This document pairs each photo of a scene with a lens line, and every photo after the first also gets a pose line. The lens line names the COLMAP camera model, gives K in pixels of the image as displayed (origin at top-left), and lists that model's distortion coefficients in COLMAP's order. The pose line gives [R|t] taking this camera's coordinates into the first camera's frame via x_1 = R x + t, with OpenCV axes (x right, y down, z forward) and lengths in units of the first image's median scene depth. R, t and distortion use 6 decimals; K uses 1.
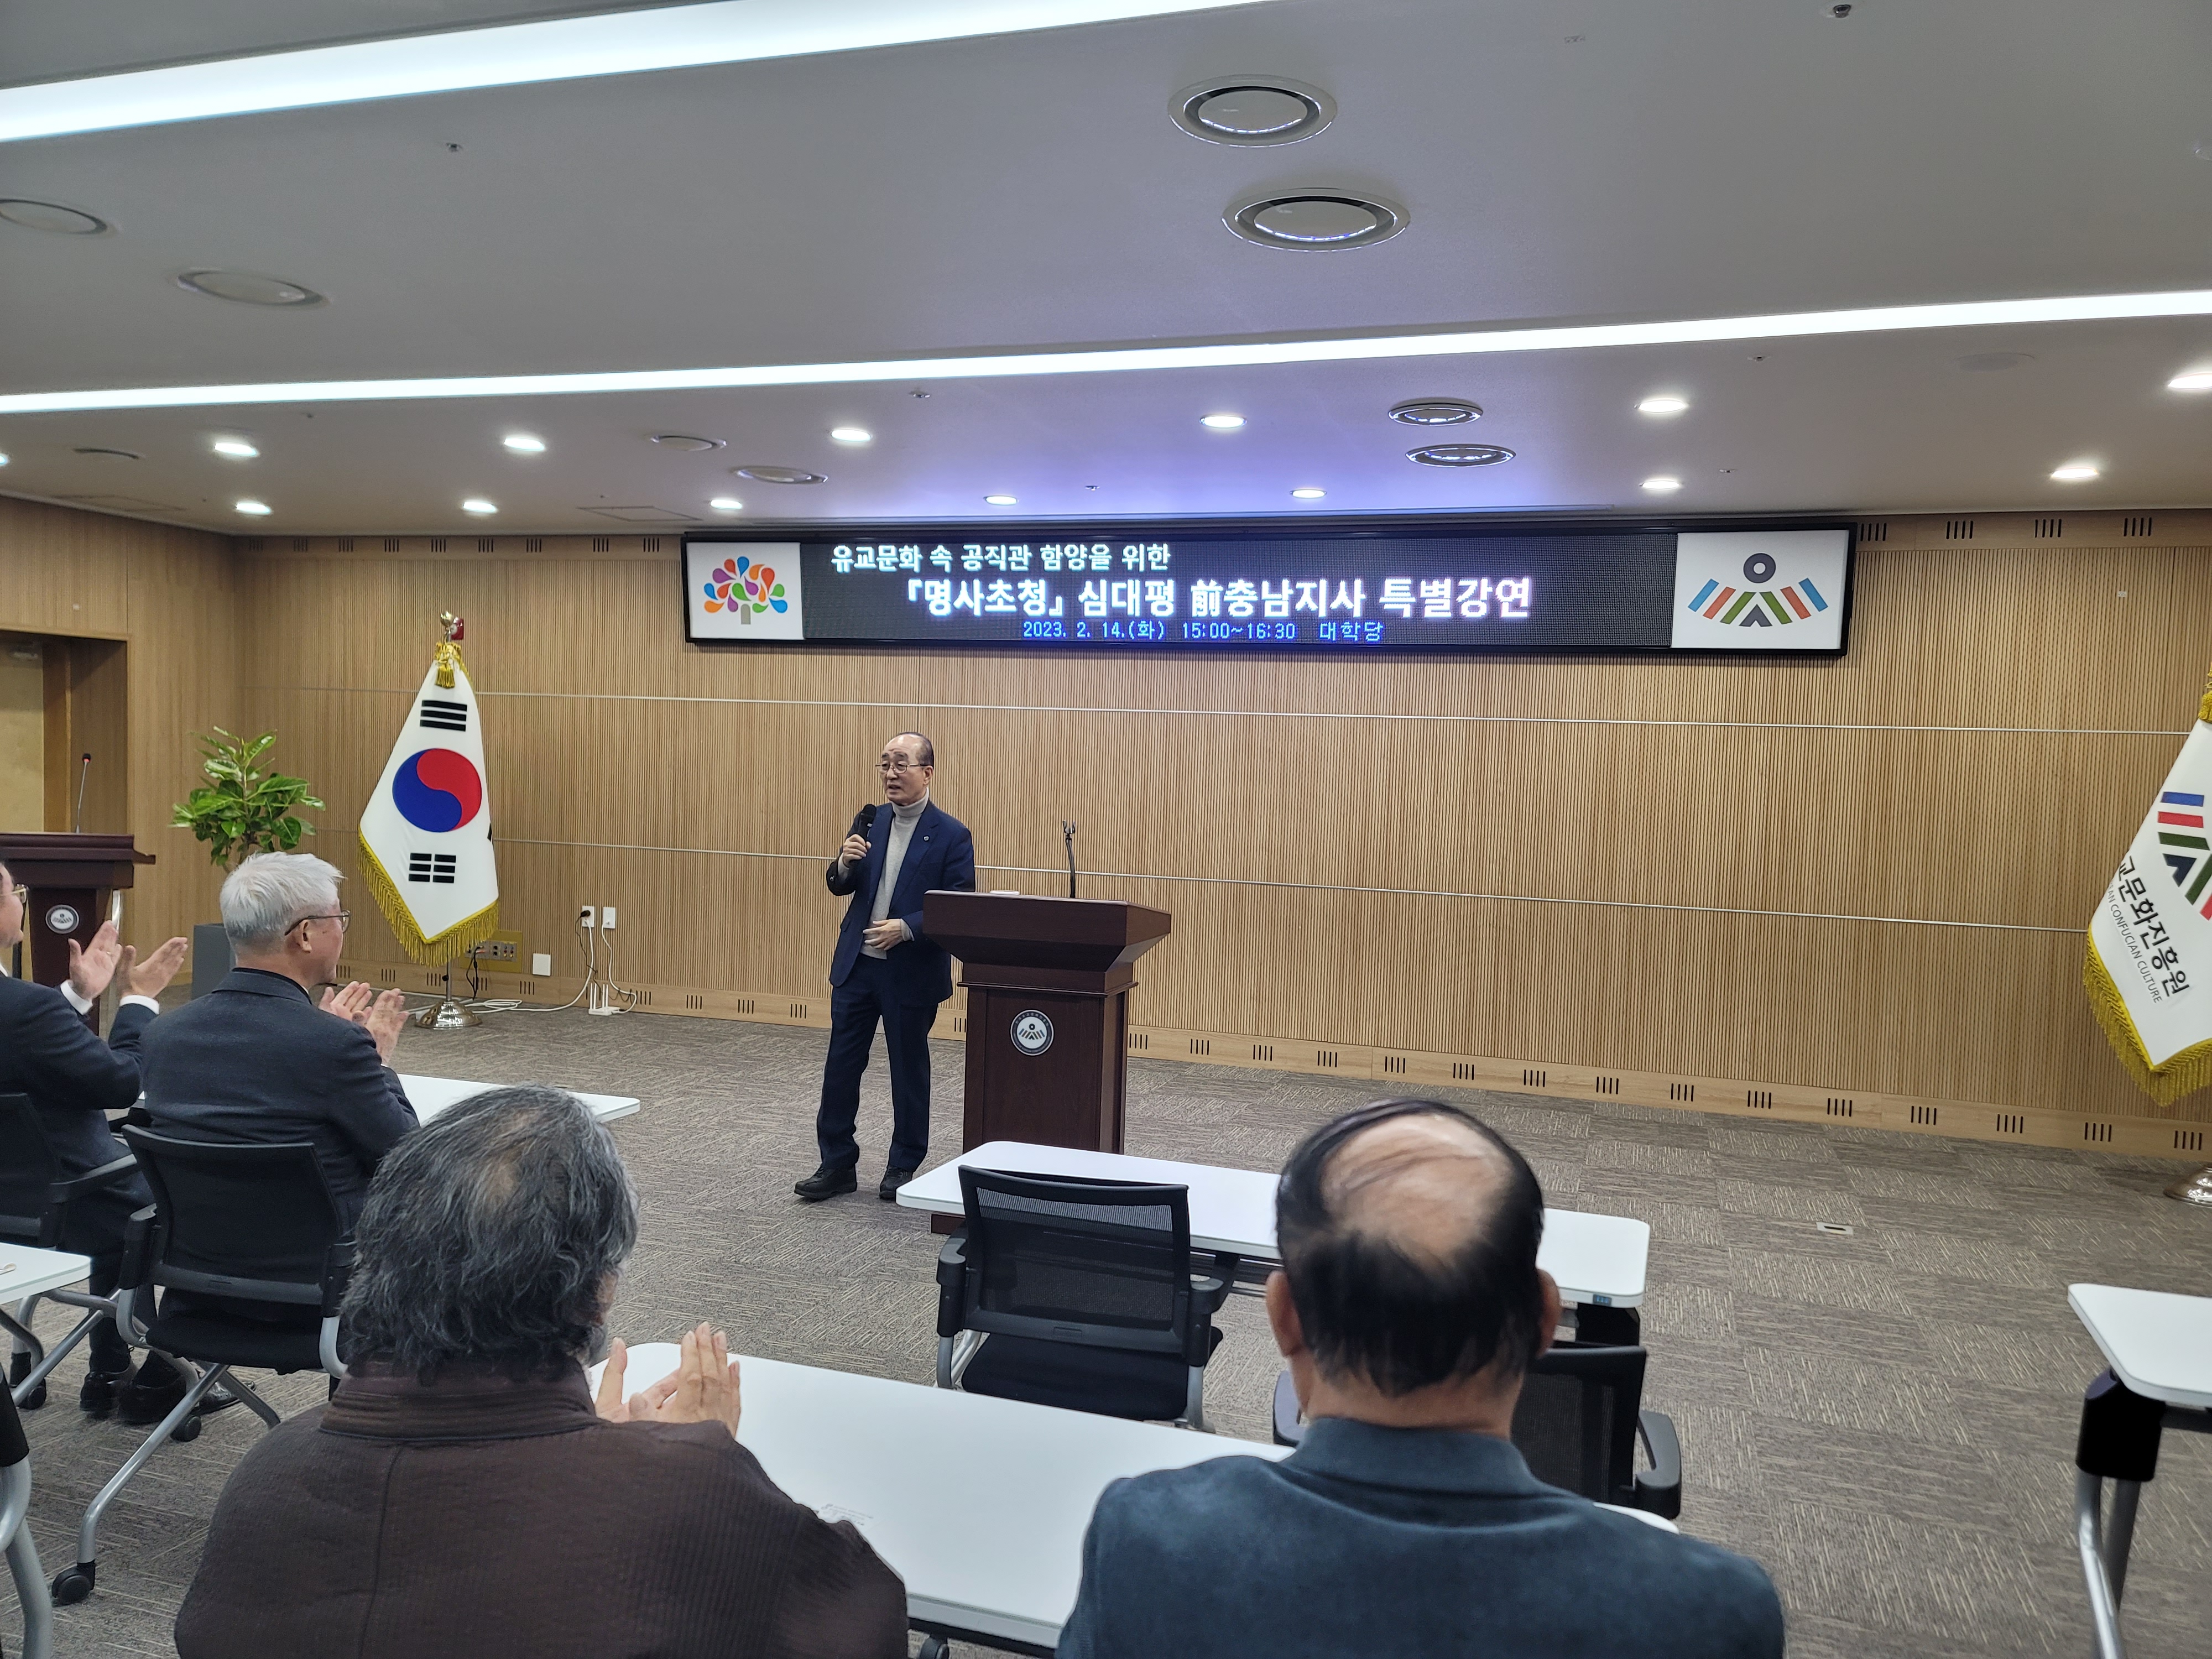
lens RADIAL K [[1635.0, 0, 1113.8], [0, 1635.0, 832.5], [0, 0, 1]] dist [0.090511, -0.080506]
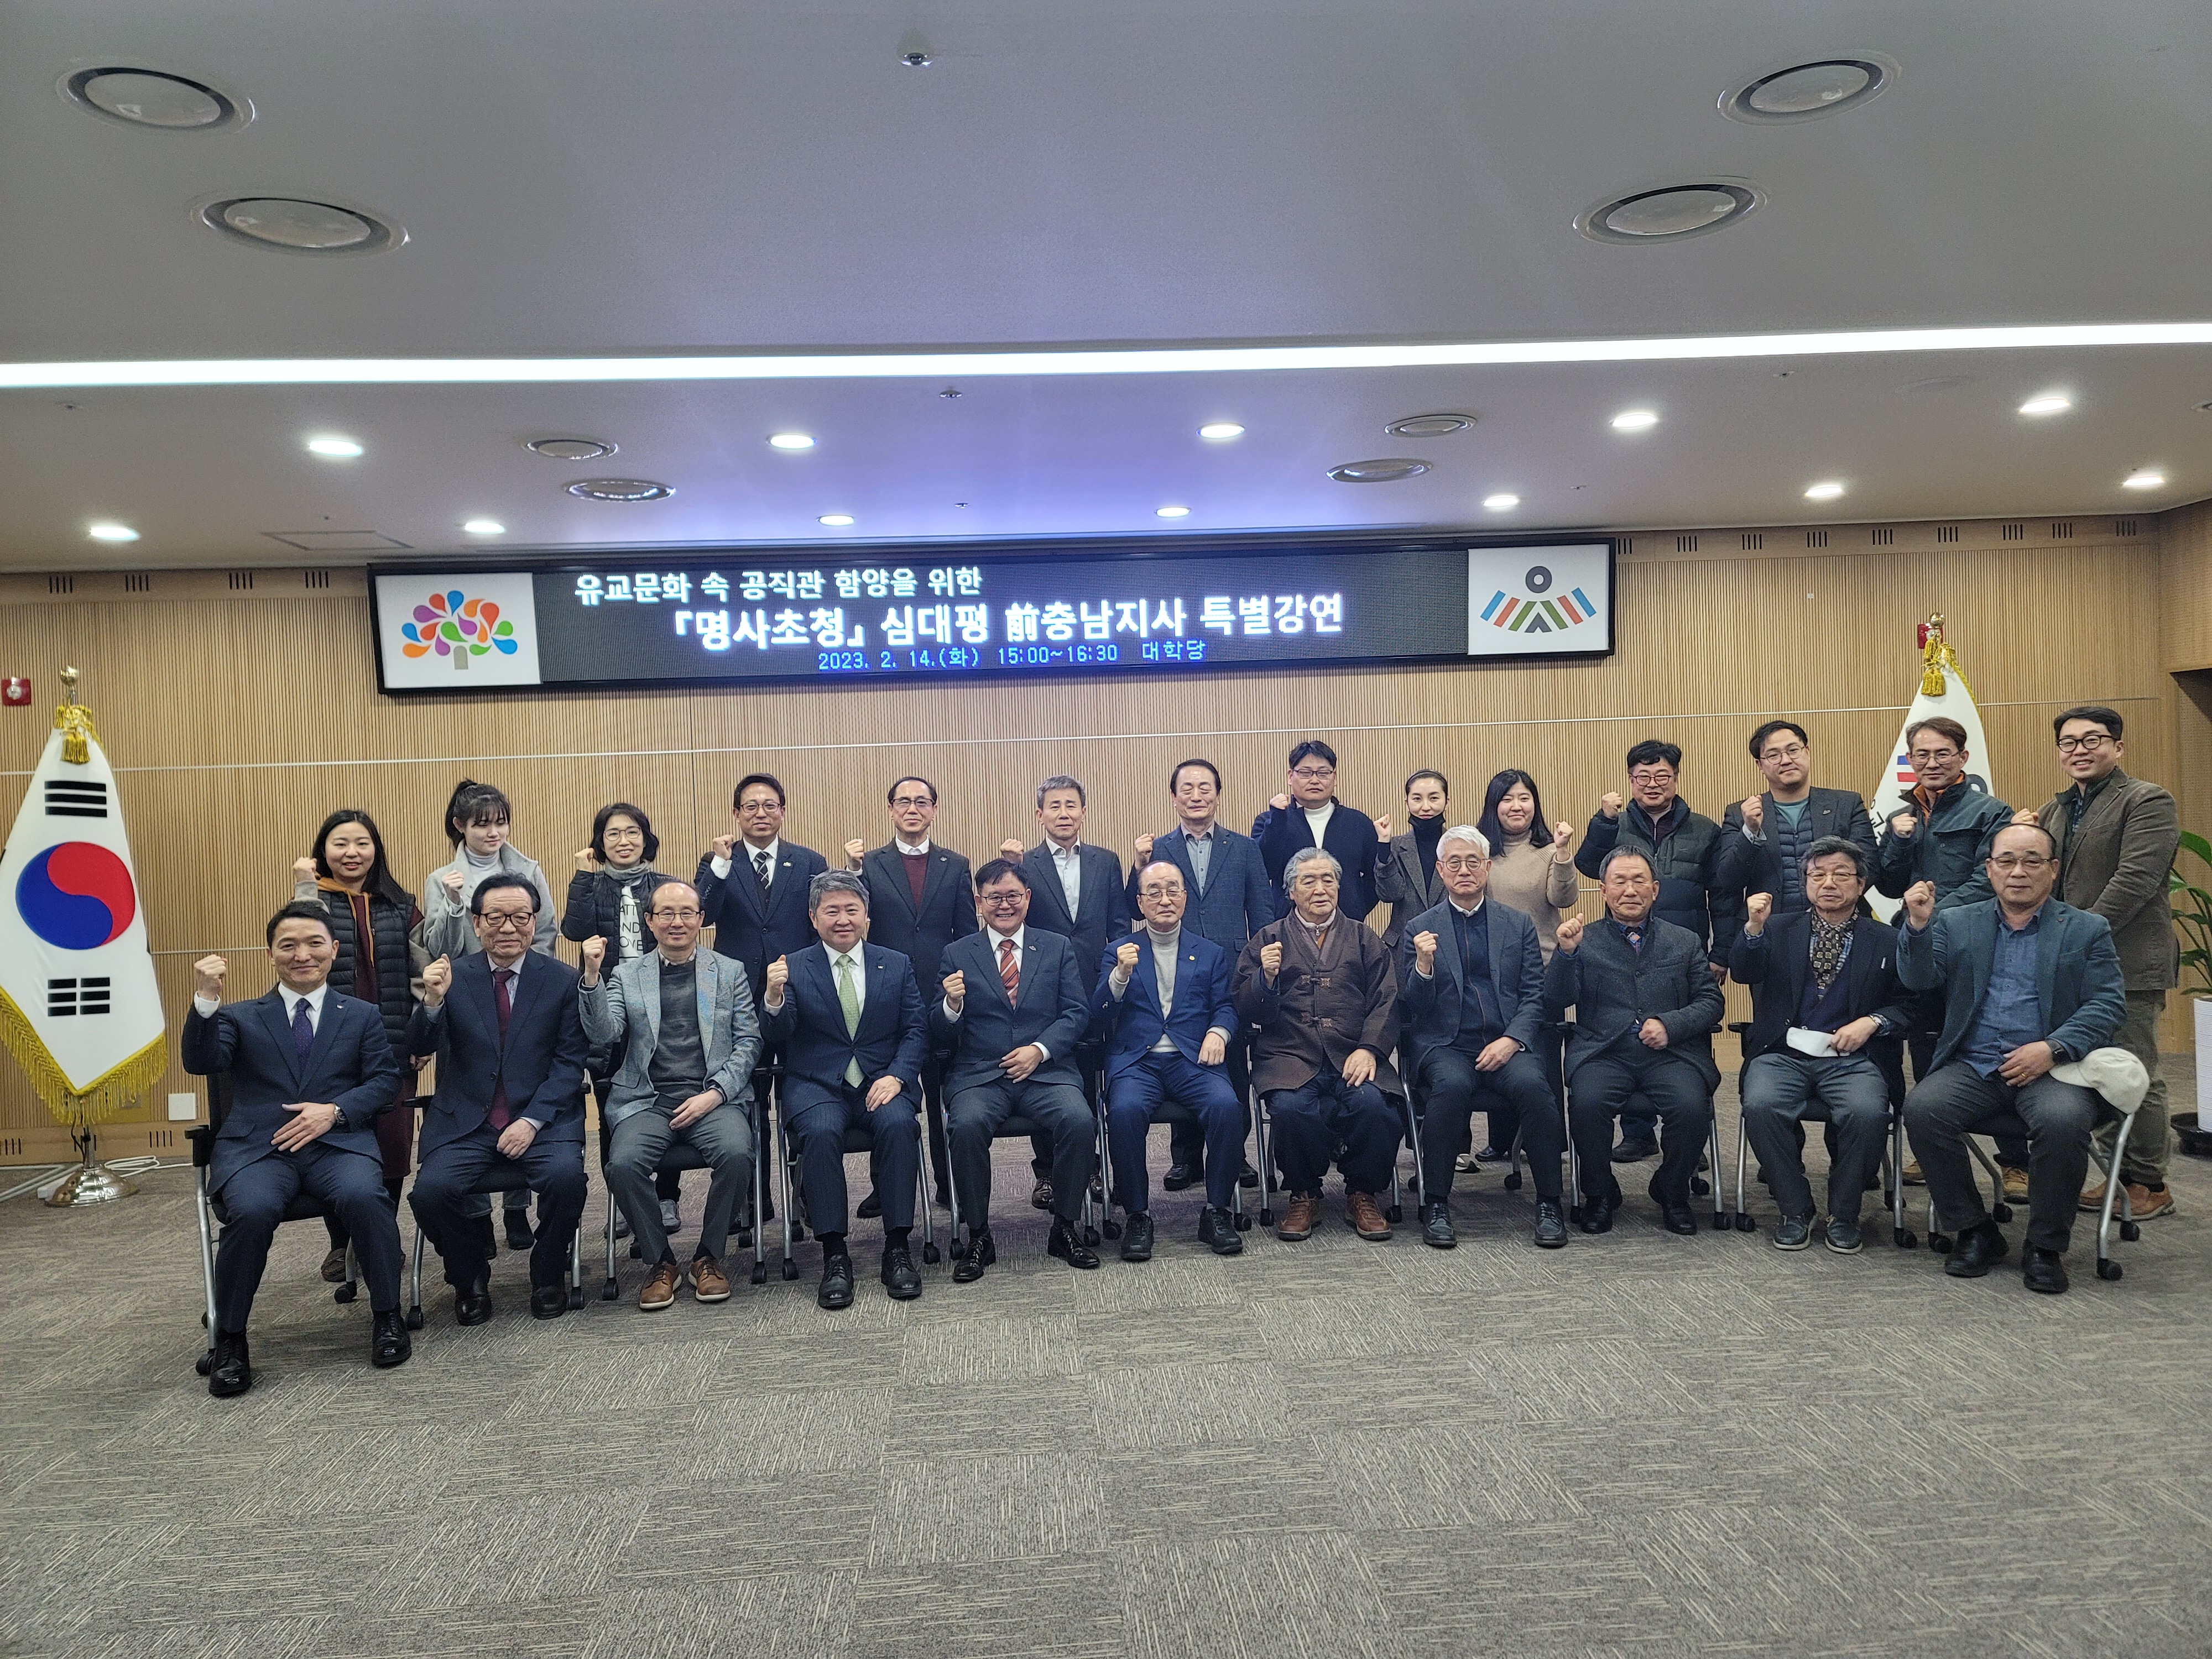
lens RADIAL K [[1635.0, 0, 1113.8], [0, 1635.0, 832.5], [0, 0, 1]] dist [0.090511, -0.080506]
pose [[0.920824, -0.077358, 0.382230, -0.269261], [0.086836, 0.996194, -0.007581, -0.007372], [-0.380188, 0.040172, 0.924036, 0.090873]]
